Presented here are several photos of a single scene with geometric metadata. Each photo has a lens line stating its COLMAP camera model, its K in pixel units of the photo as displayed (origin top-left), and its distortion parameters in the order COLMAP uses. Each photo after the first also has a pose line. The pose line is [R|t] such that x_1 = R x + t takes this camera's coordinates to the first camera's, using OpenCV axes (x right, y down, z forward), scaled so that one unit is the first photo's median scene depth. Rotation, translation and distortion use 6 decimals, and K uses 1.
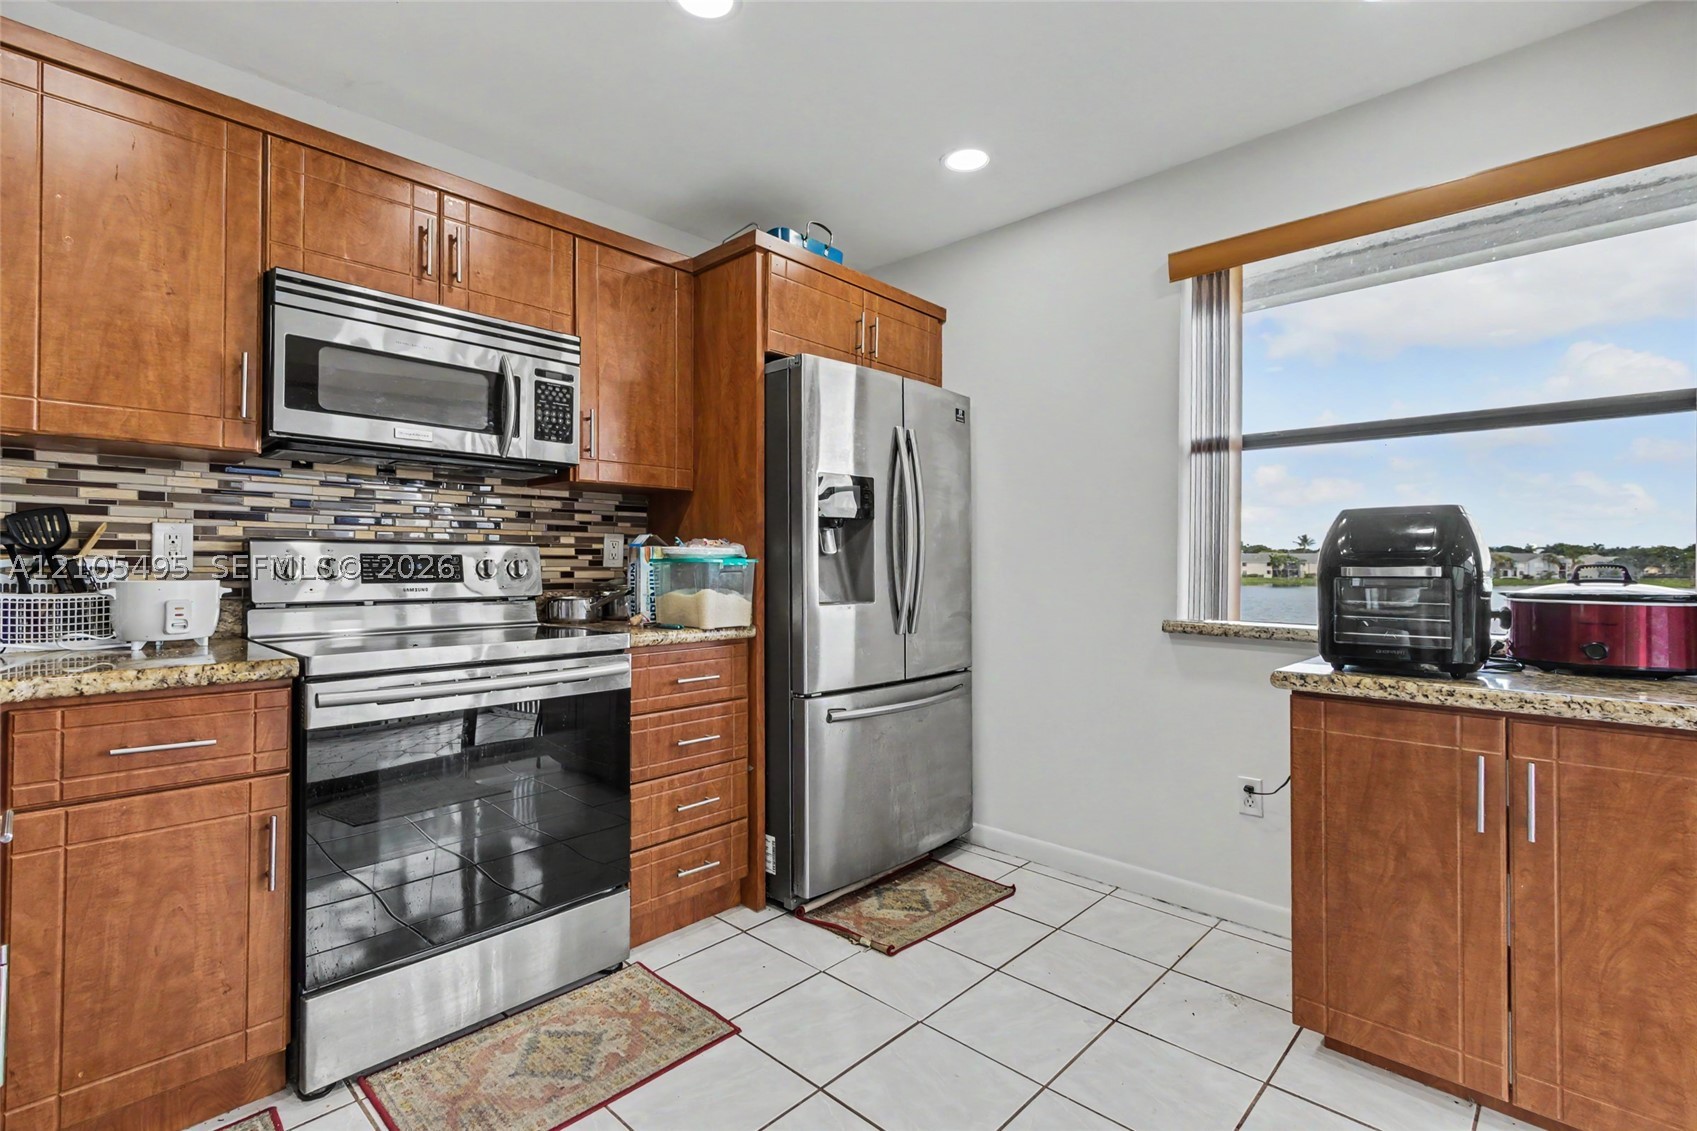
lens RADIAL K [[781.4, 0, 848.2], [0, 781.4, 557.5], [0, 0, 1]] dist [0.000368, -0.000505]
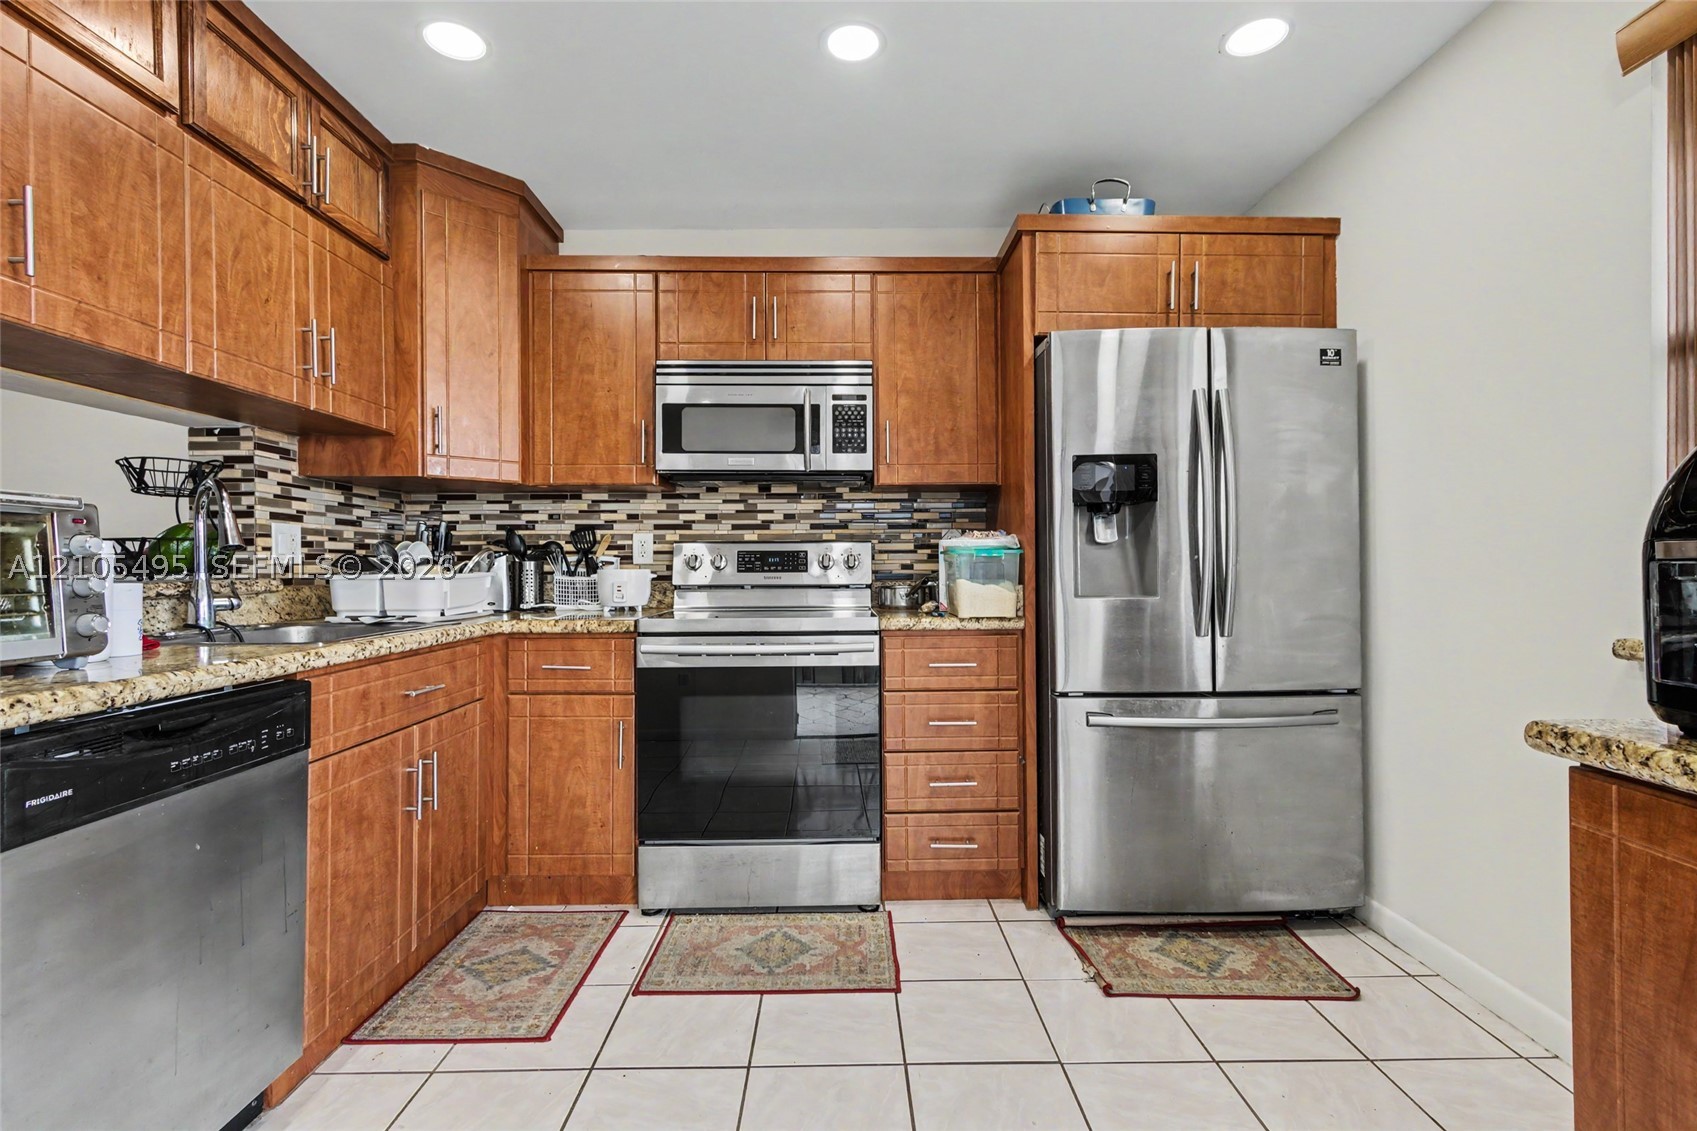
lens RADIAL K [[785.4, 0, 847.0], [0, 785.4, 560.0], [0, 0, 1]] dist [0.004912, -0.003701]
pose [[0.695068, -0.009120, -0.718886, 0.486157], [0.012538, 0.999921, -0.000563, 0.013910], [0.718834, -0.008622, 0.695128, 0.171965]]
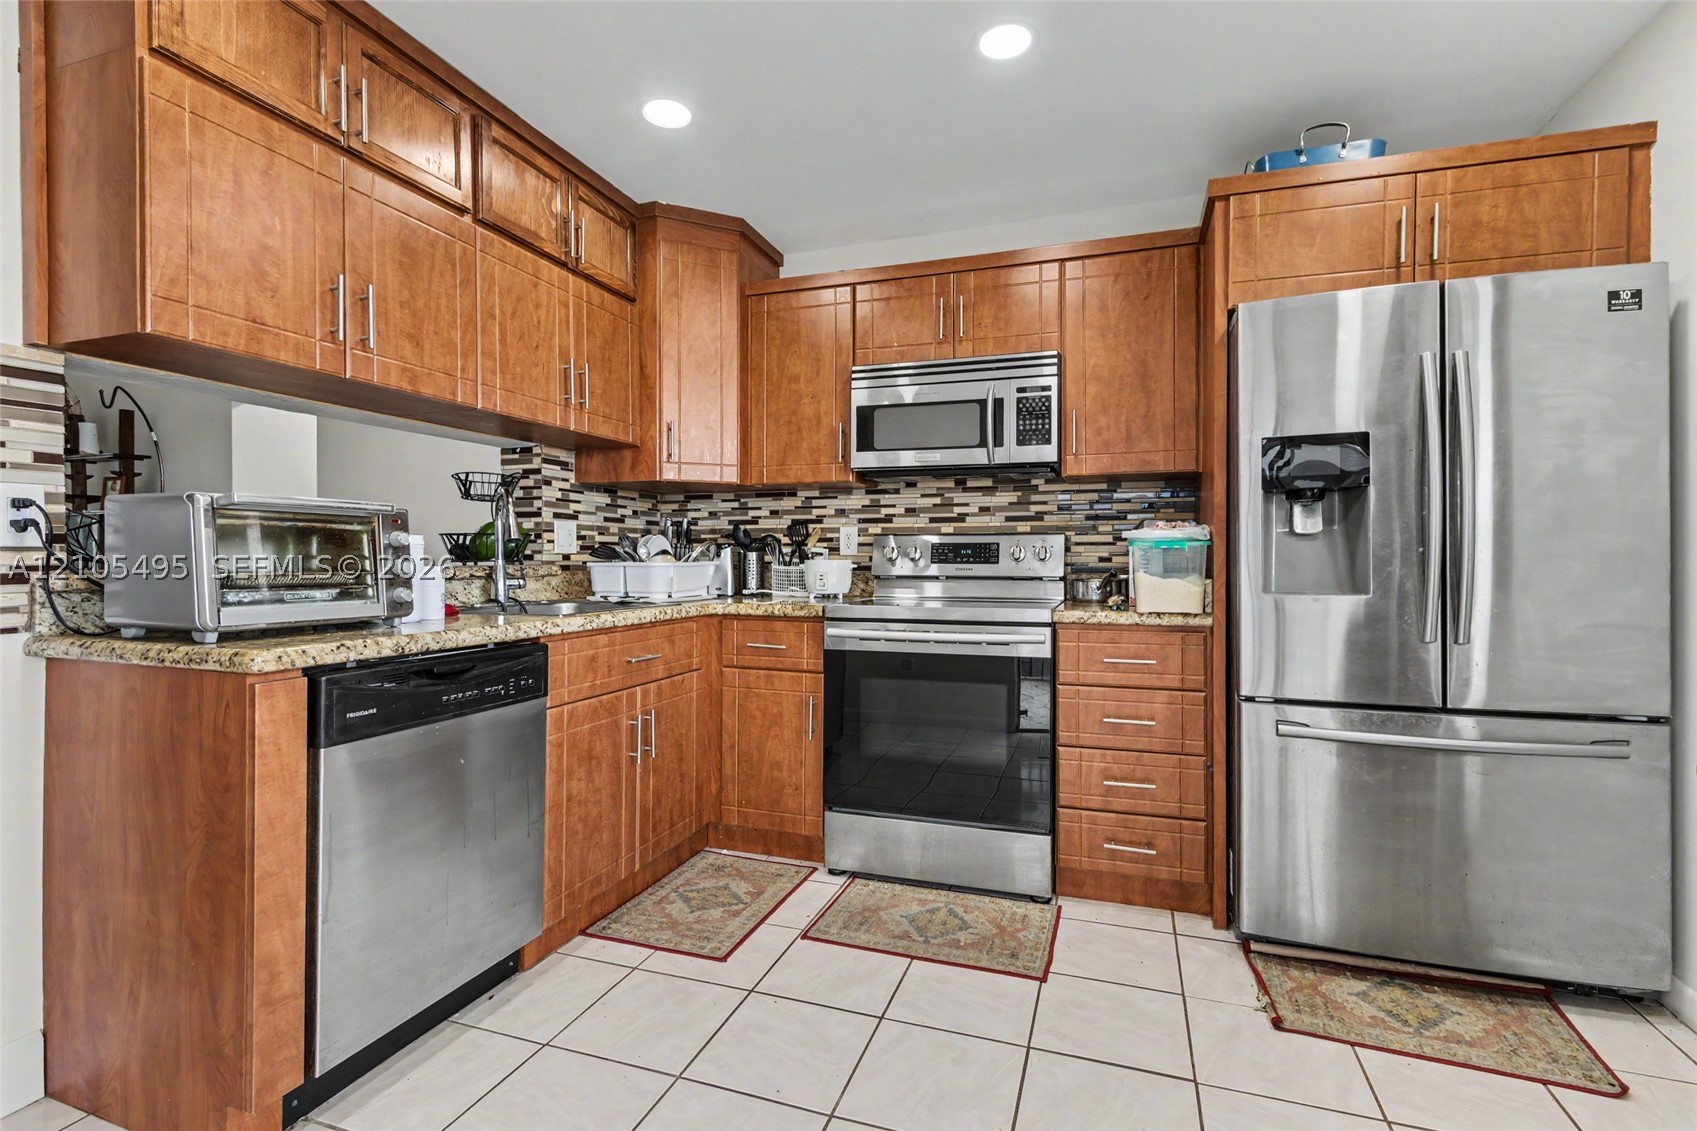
lens RADIAL K [[783.0, 0, 845.2], [0, 783.0, 559.9], [0, 0, 1]] dist [0.001491, -0.001357]
pose [[0.405649, 0.001544, -0.914028, 0.604264], [0.007359, 0.999961, 0.004955, 0.017247], [0.913999, -0.008737, 0.405622, 0.263514]]
